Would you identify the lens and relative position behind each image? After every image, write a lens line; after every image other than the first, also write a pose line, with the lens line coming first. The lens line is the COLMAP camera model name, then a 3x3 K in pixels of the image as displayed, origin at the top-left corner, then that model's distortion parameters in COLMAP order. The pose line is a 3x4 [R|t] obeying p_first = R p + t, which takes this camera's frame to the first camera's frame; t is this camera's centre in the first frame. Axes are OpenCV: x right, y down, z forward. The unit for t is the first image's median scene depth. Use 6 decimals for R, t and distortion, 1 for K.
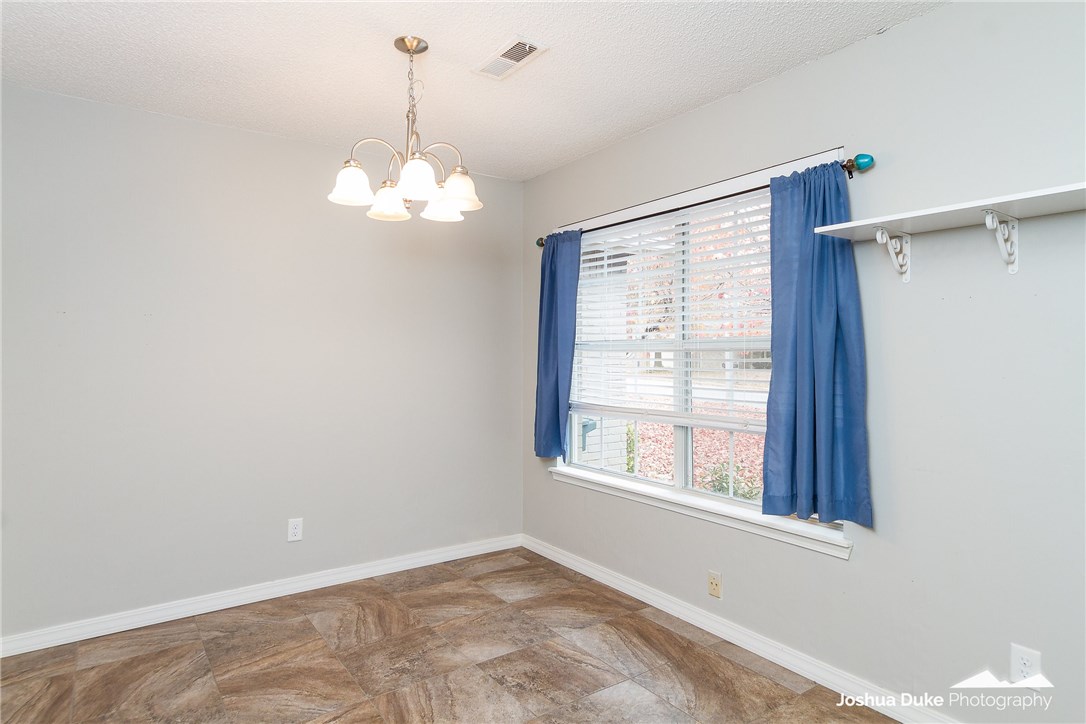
lens RADIAL K [[620.1, 0, 543.0], [0, 620.1, 362.0], [0, 0, 1]] dist [-0.000834, -0.001028]
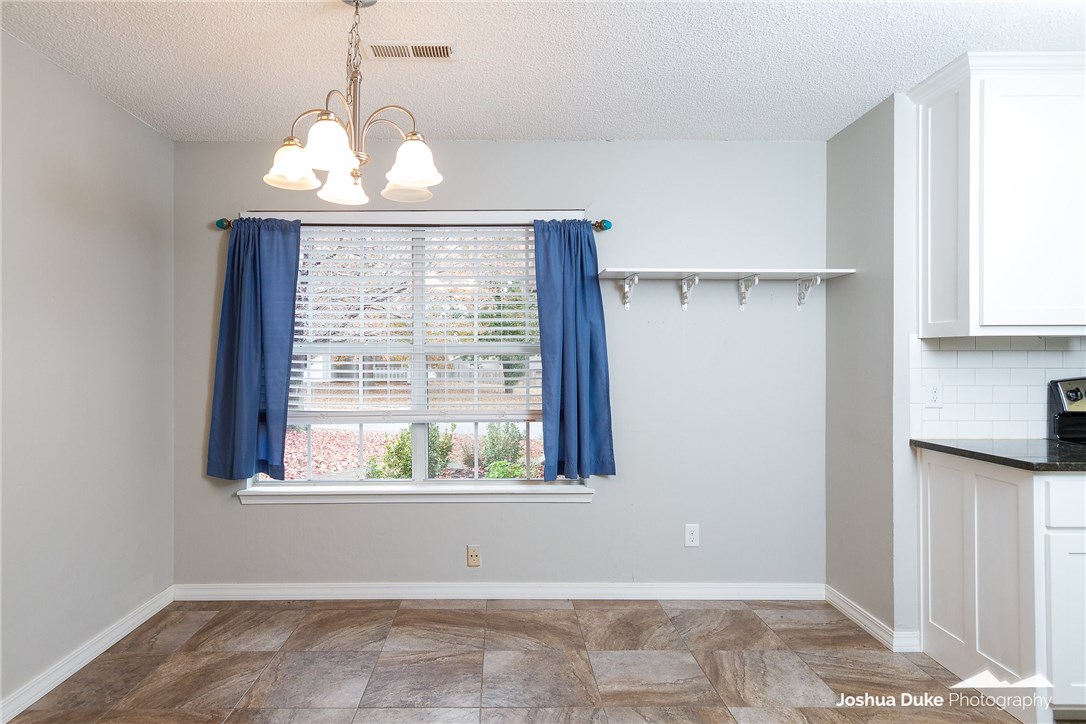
lens RADIAL K [[631.5, 0, 509.4], [0, 631.5, 359.4], [0, 0, 1]] dist [0.000873, -0.000035]
pose [[0.568105, -0.007855, 0.822918, -0.623410], [0.012426, 0.999922, 0.000967, -0.008679], [-0.822862, 0.009676, 0.568159, 0.258844]]
